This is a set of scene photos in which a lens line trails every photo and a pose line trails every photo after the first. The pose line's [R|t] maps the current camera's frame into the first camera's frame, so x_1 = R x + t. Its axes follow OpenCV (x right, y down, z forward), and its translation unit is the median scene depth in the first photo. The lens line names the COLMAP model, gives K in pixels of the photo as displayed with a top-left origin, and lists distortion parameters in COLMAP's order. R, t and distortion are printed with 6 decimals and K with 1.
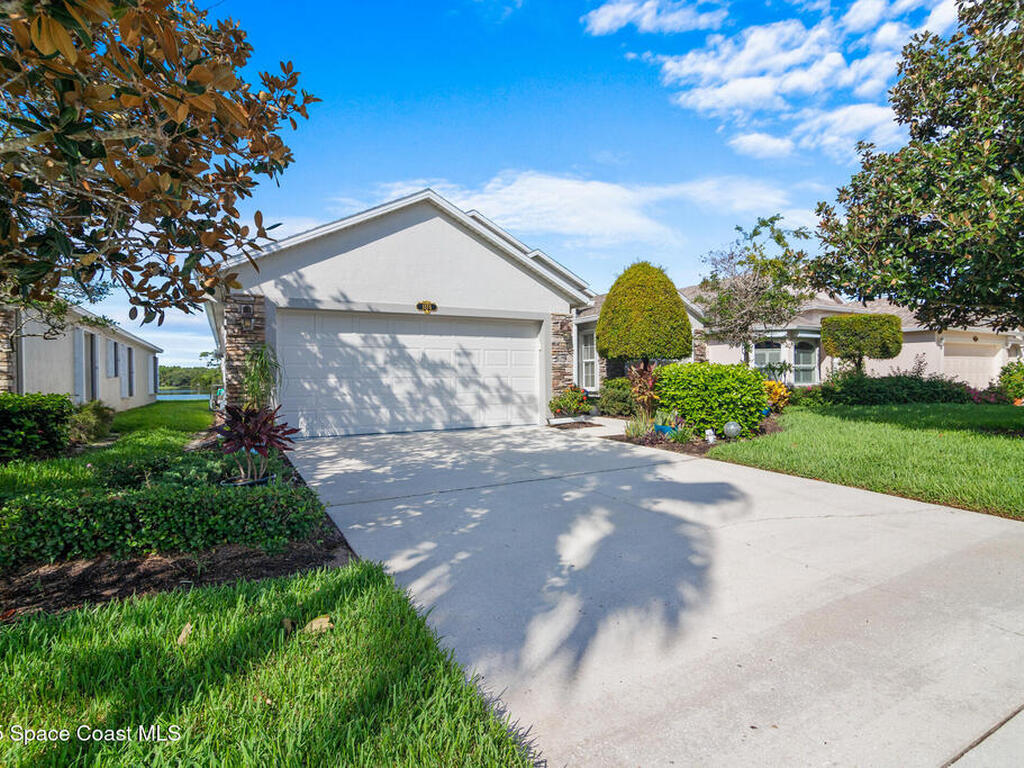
lens RADIAL K [[546.5, 0, 512.8], [0, 546.5, 379.5], [0, 0, 1]] dist [-0.004245, -0.001322]
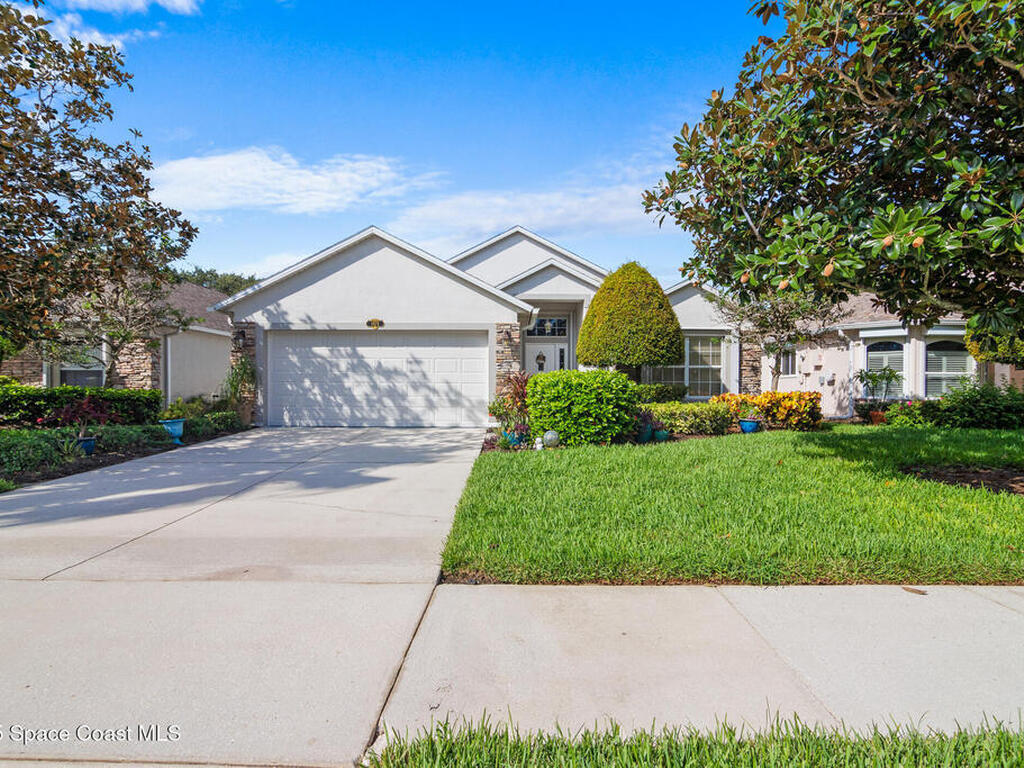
lens RADIAL K [[546.5, 0, 512.8], [0, 546.5, 379.5], [0, 0, 1]] dist [-0.004245, -0.001322]
pose [[0.864878, 0.011934, -0.501840, 0.699585], [-0.014815, 0.999889, -0.001755, -0.011384], [0.501763, 0.008953, 0.864959, 0.107527]]
